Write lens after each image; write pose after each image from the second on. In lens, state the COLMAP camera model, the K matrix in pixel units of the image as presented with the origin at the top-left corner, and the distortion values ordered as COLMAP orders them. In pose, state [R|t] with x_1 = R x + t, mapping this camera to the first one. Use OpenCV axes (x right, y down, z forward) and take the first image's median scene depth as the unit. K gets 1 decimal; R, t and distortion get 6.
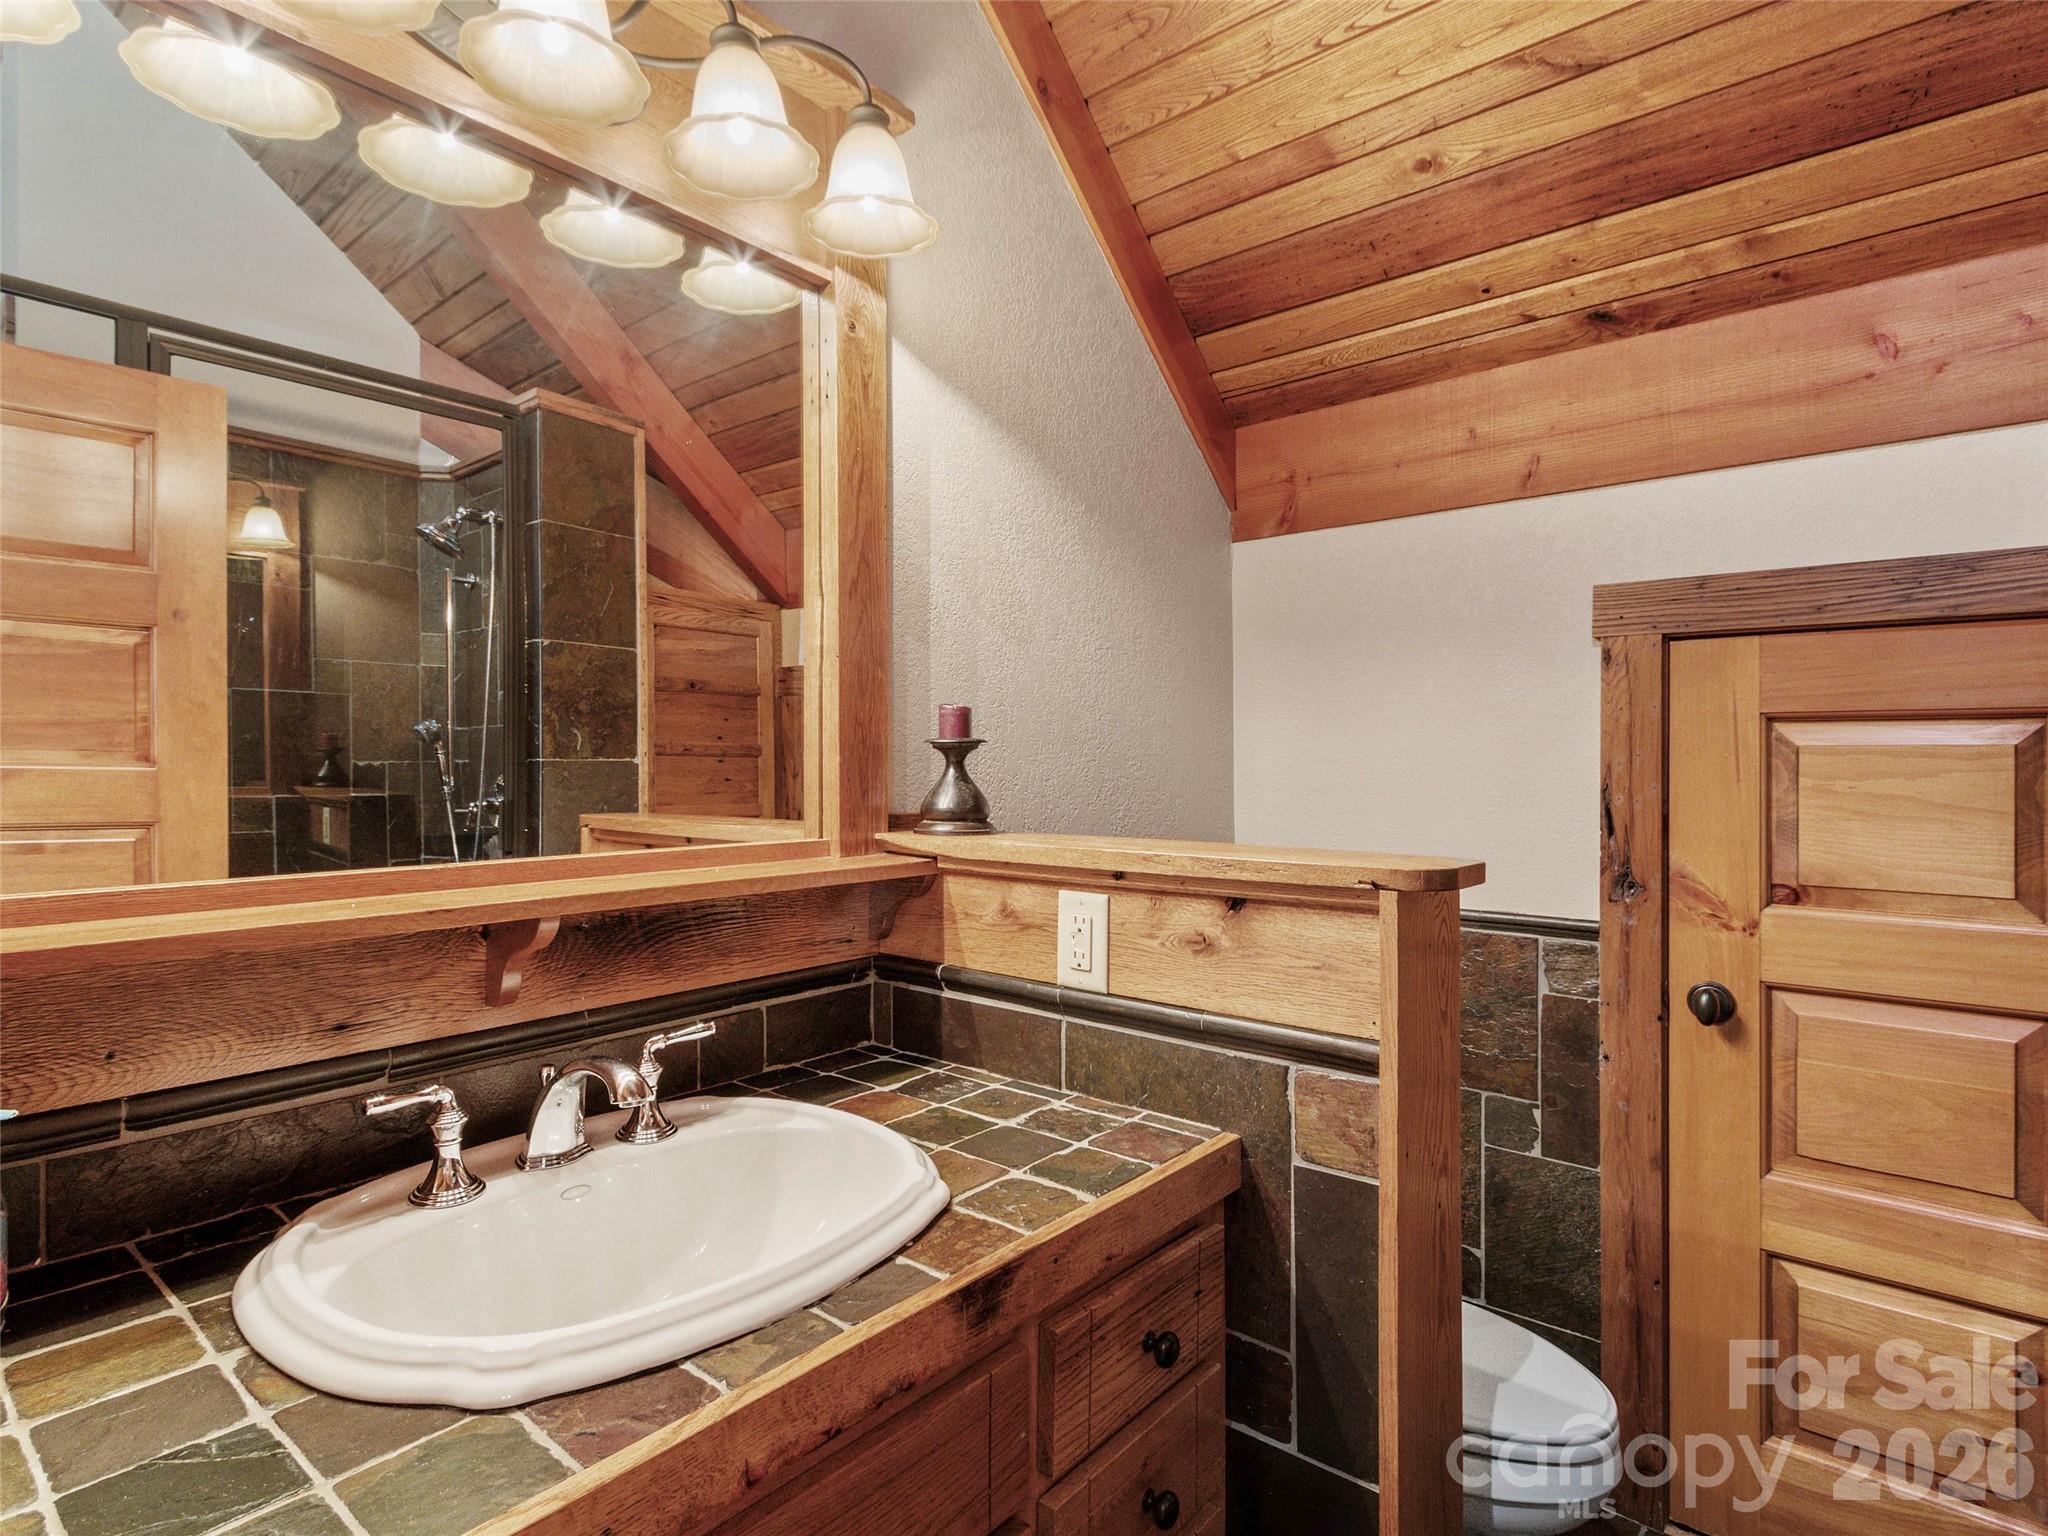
lens RADIAL K [[1074.6, 0, 1023.8], [0, 1074.6, 765.5], [0, 0, 1]] dist [0.010089, -0.005728]
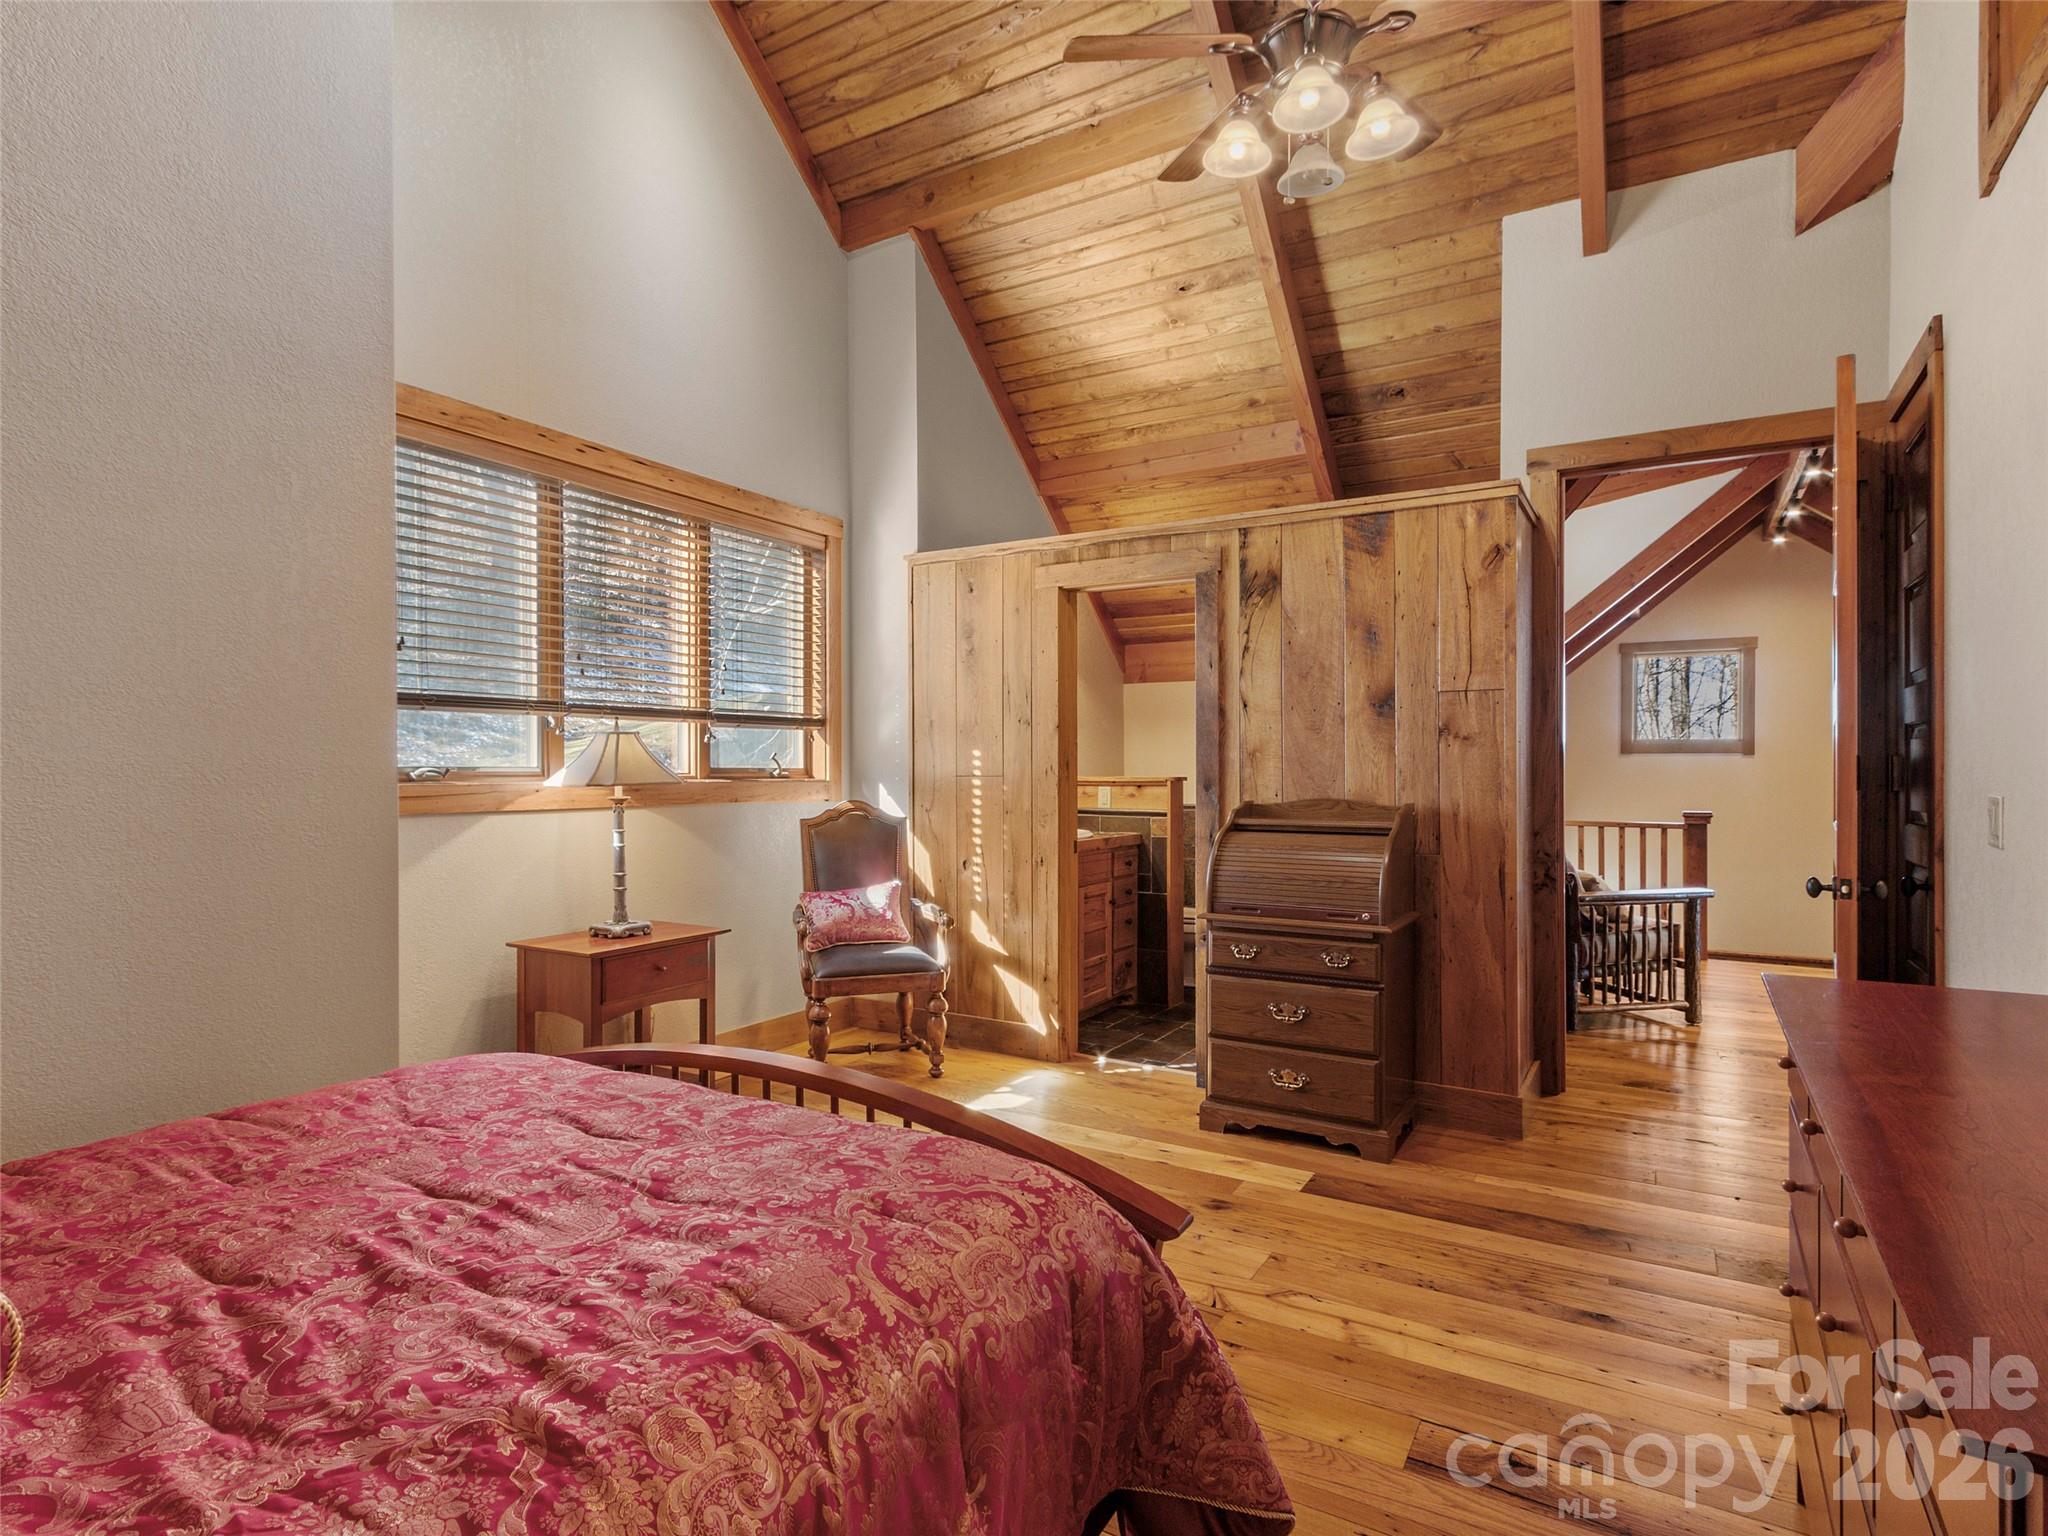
lens RADIAL K [[1074.6, 0, 1024.8], [0, 1074.6, 769.1], [0, 0, 1]] dist [0.010089, -0.005728]
pose [[0.986914, -0.002039, 0.161233, -1.067550], [0.002394, 0.999995, -0.002005, 0.055198], [-0.161228, 0.002364, 0.986914, -3.616560]]
